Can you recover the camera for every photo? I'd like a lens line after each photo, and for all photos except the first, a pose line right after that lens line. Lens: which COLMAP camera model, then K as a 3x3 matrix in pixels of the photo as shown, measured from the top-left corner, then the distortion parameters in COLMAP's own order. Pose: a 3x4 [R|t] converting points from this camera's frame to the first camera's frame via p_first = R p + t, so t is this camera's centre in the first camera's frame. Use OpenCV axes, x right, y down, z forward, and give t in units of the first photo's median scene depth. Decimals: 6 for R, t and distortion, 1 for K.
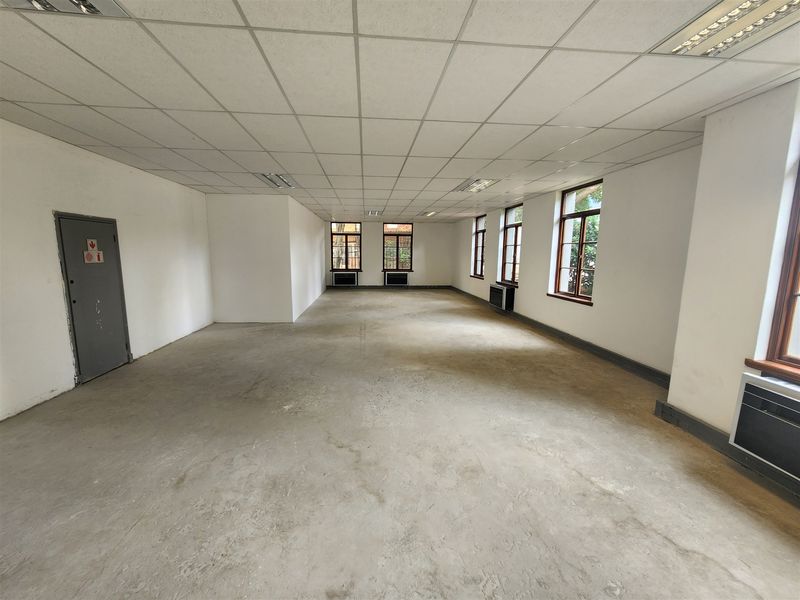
lens RADIAL K [[328.2, 0, 400.1], [0, 328.2, 300.4], [0, 0, 1]] dist [0.011850, -0.000030]
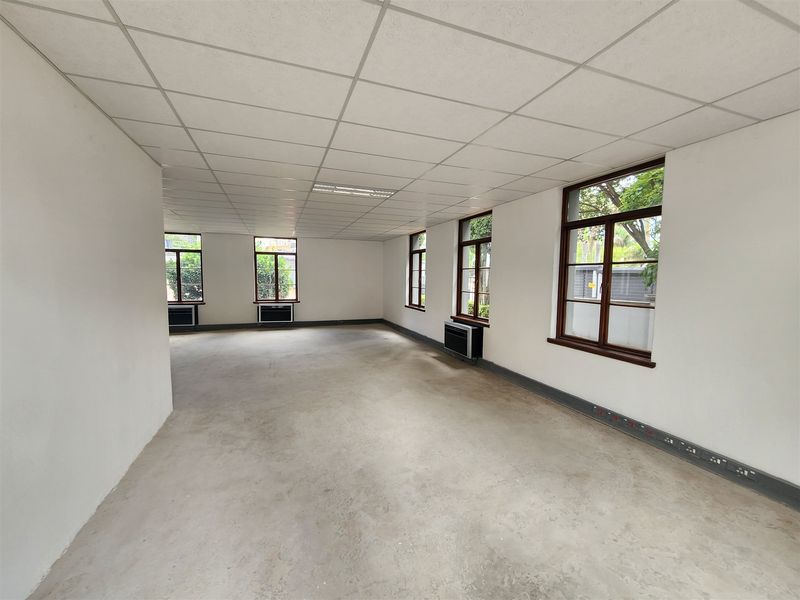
lens RADIAL K [[328.2, 0, 393.7], [0, 328.2, 301.6], [0, 0, 1]] dist [0.011850, -0.000030]
pose [[0.967516, -0.023146, 0.251750, -0.027132], [0.040594, 0.997102, -0.064338, -0.053433], [-0.249531, 0.072467, 0.965651, 0.330944]]
